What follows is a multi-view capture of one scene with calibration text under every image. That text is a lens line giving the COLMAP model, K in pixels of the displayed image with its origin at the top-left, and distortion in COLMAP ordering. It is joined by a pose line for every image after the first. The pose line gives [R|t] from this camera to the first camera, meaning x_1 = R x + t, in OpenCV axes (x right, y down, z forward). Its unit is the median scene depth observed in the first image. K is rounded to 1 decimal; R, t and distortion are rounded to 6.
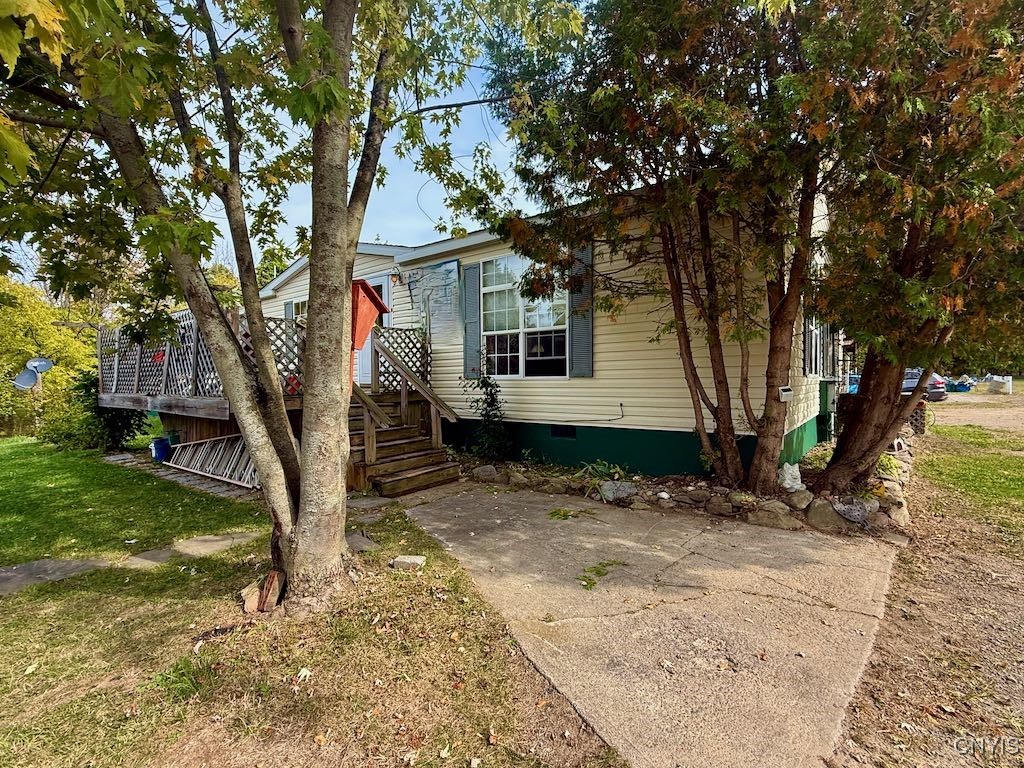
lens RADIAL K [[476.4, 0, 510.5], [0, 476.4, 383.4], [0, 0, 1]] dist [0.003849, 0.000290]
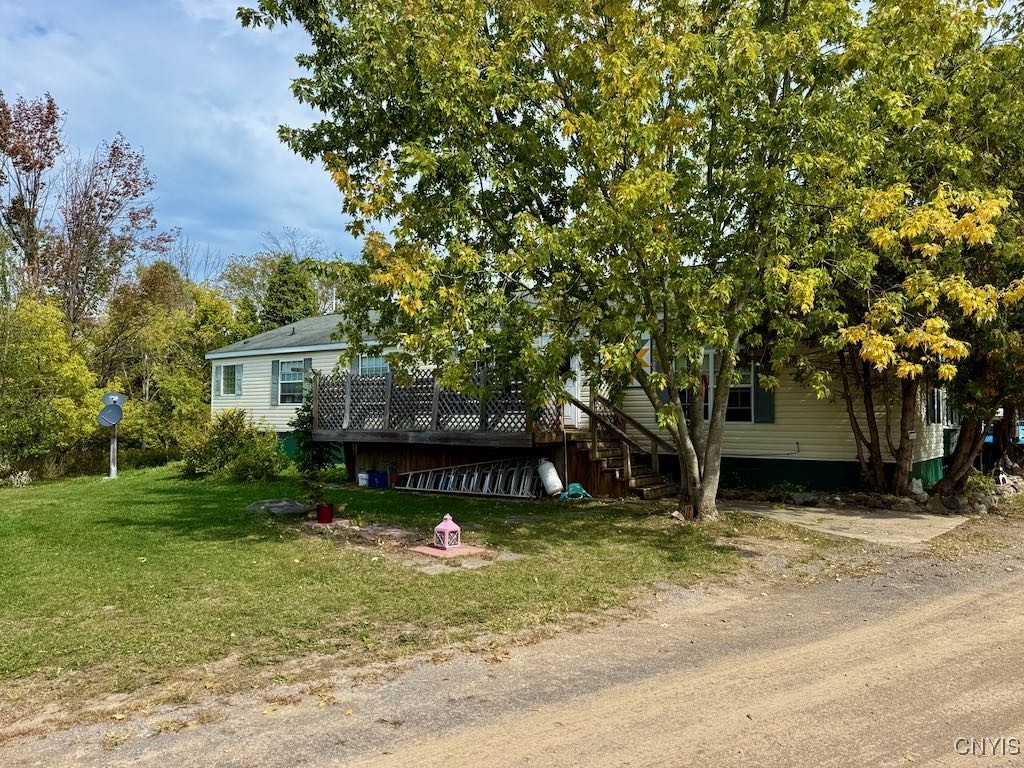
lens RADIAL K [[704.6, 0, 513.5], [0, 704.6, 383.8], [0, 0, 1]] dist [0.005955, -0.013929]
pose [[0.999713, 0.019005, -0.014561, -0.741675], [-0.019901, 0.997743, -0.064138, 0.024976], [0.013309, 0.064410, 0.997835, -1.404745]]
